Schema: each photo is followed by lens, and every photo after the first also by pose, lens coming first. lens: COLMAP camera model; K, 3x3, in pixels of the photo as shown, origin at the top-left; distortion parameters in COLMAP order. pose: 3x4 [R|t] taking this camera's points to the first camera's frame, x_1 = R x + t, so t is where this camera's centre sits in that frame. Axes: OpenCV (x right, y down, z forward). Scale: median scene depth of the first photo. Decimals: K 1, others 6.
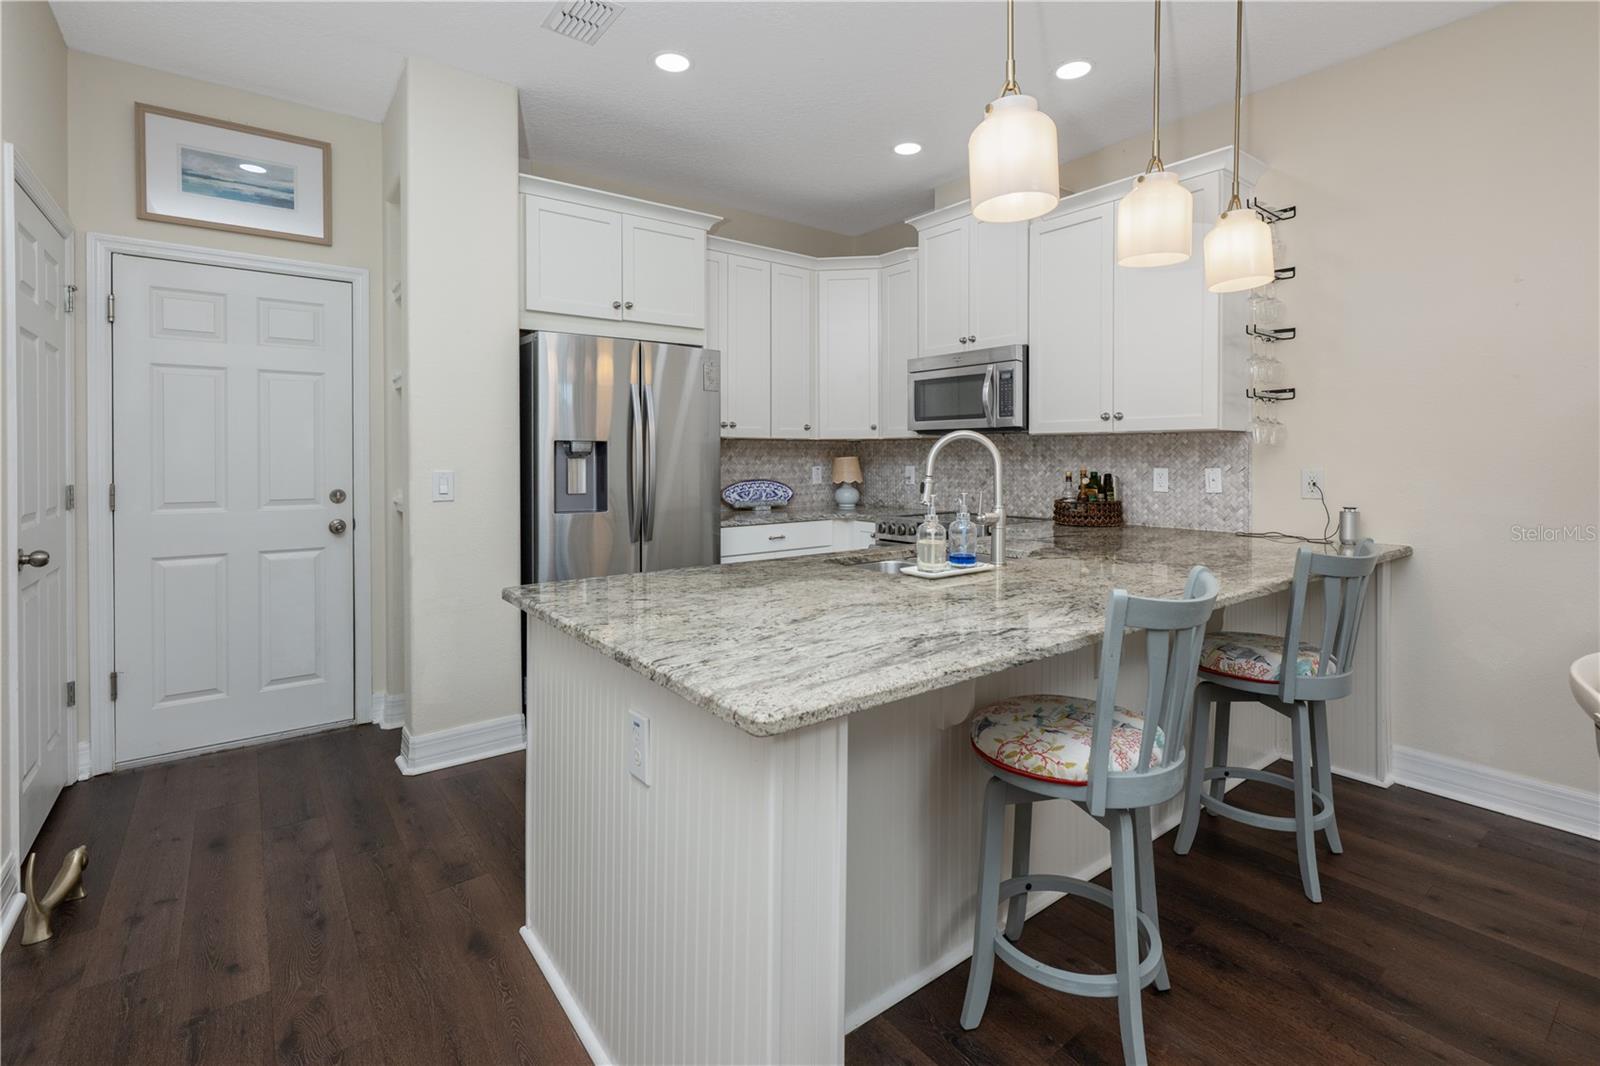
lens RADIAL K [[735.6, 0, 800.3], [0, 735.6, 459.2], [0, 0, 1]] dist [-0.010961, -0.000409]
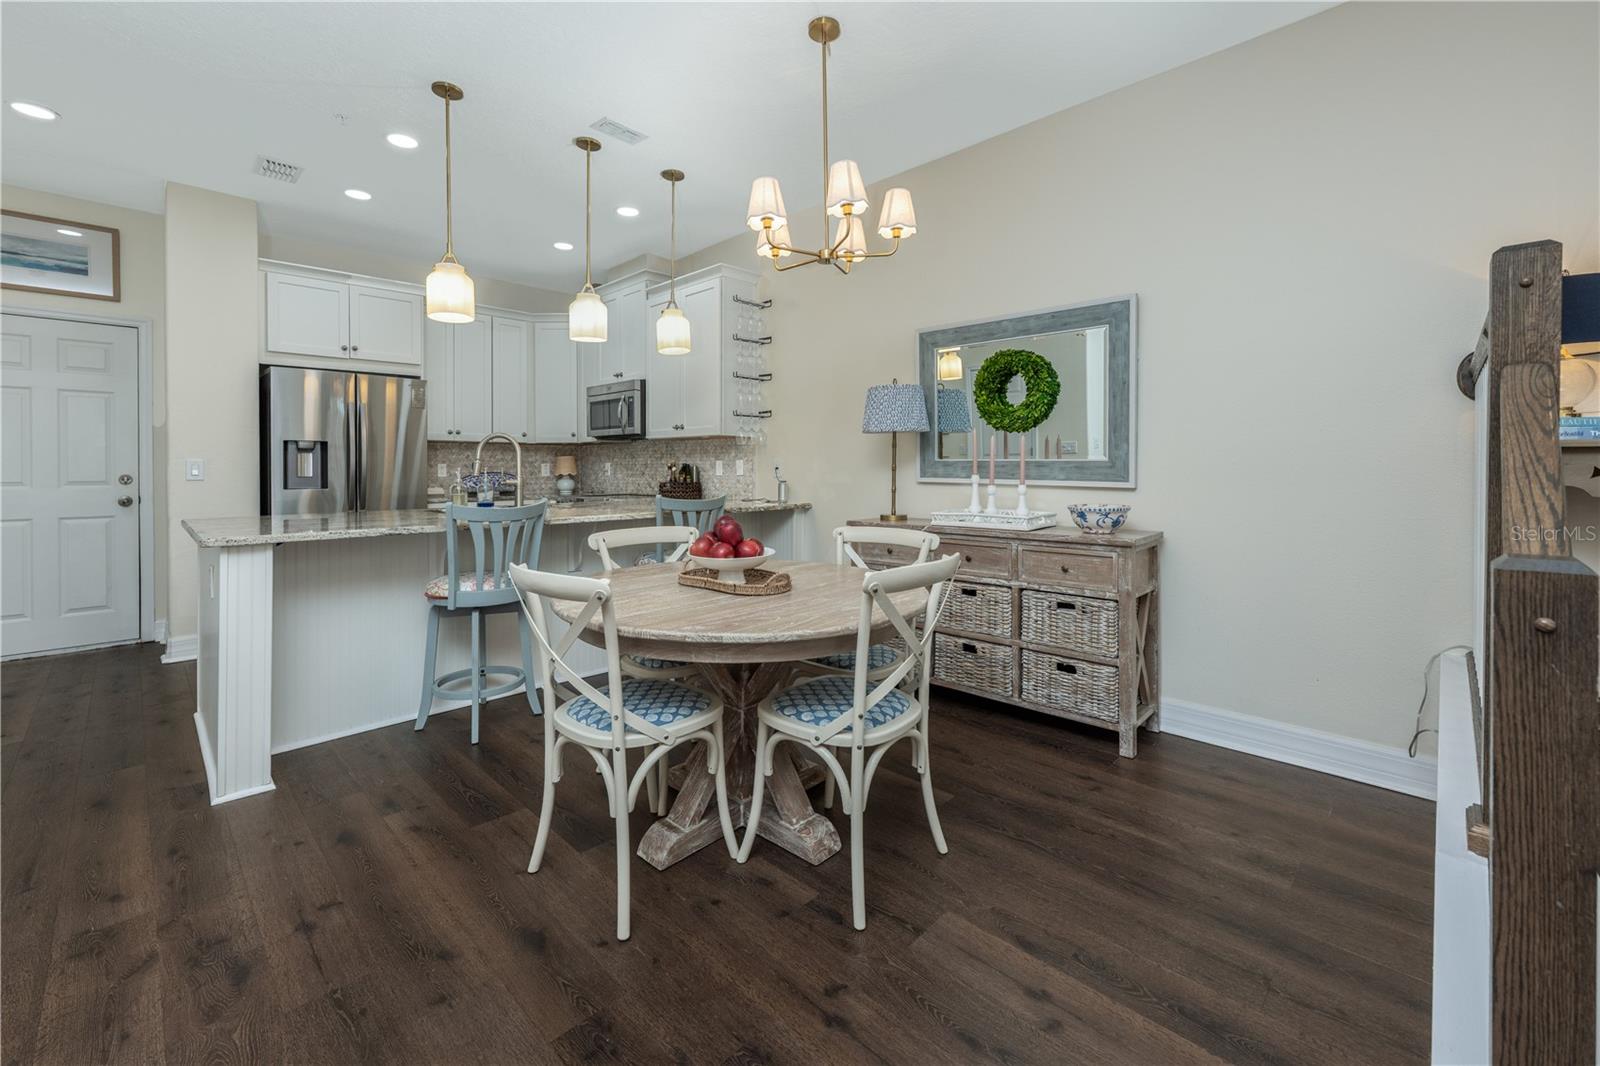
lens RADIAL K [[672.5, 0, 791.9], [0, 672.5, 468.1], [0, 0, 1]] dist [0.000908, -0.000455]
pose [[0.992075, -0.000305, 0.125644, 0.497978], [0.000542, 0.999998, -0.001852, 0.032878], [-0.125644, 0.001906, 0.992074, -0.465389]]
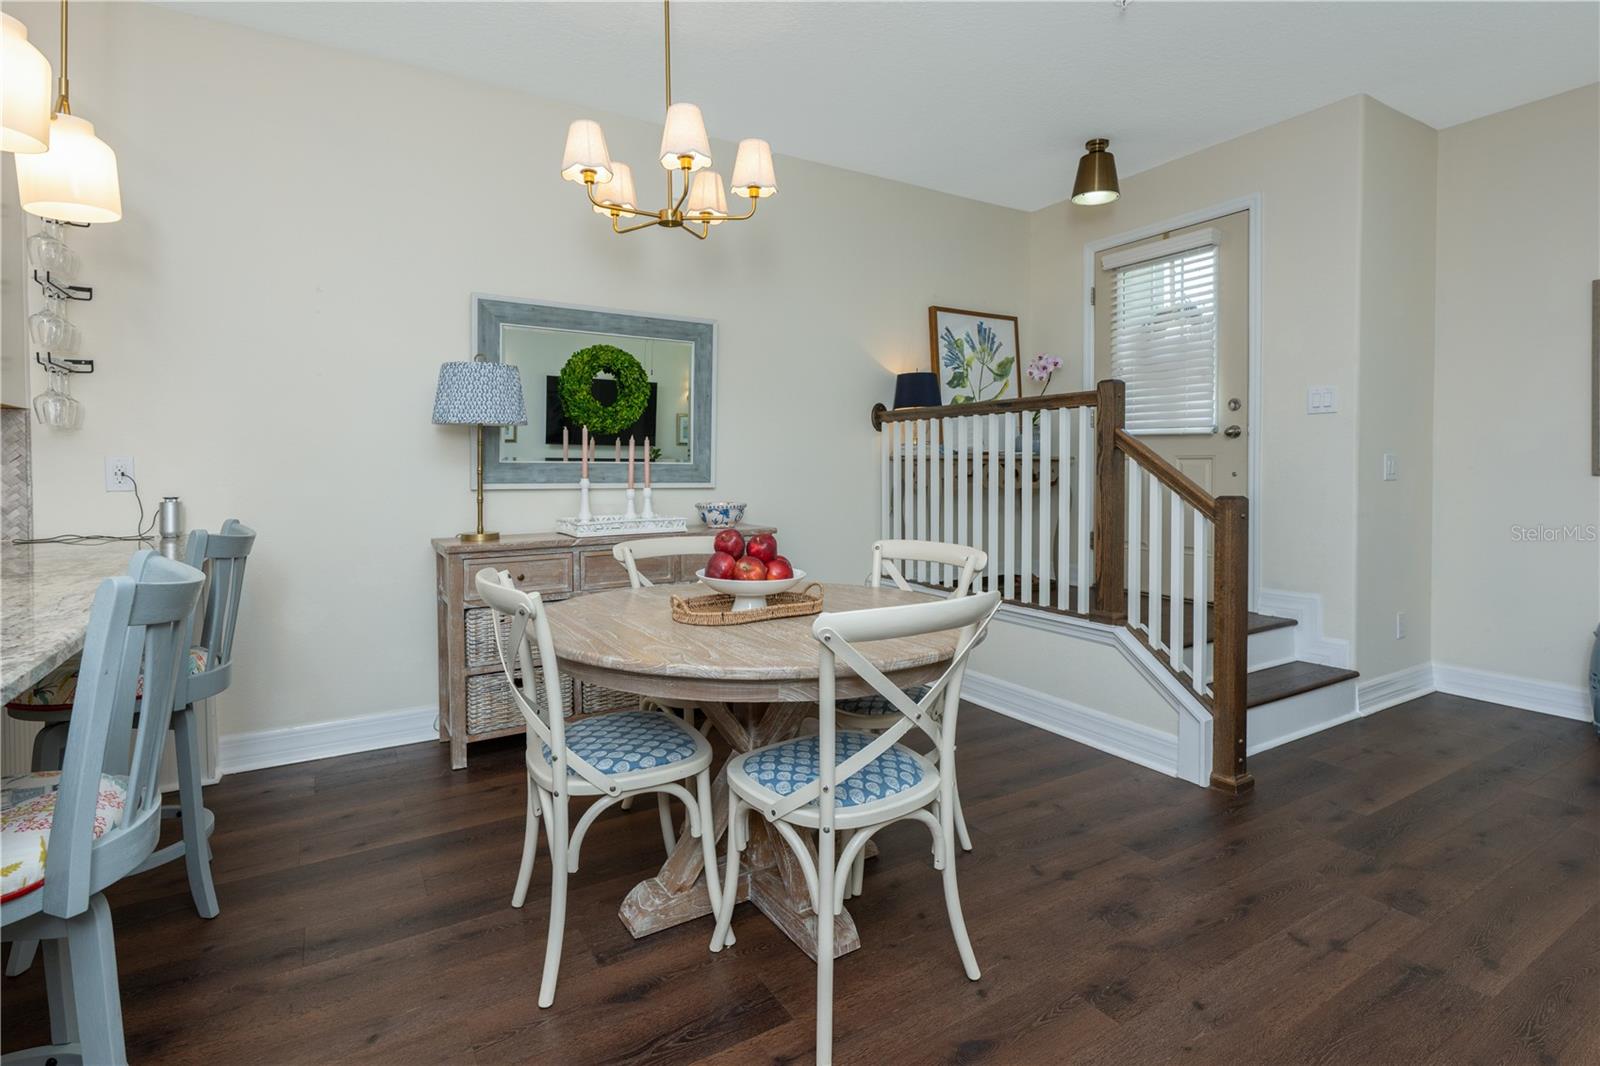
lens RADIAL K [[755.5, 0, 794.3], [0, 755.5, 475.4], [0, 0, 1]] dist [0.010831, 0.000125]
pose [[0.112625, -0.015210, 0.993521, -0.097876], [0.009487, 0.999854, 0.014232, 0.028272], [-0.993592, 0.007823, 0.112752, 0.100278]]
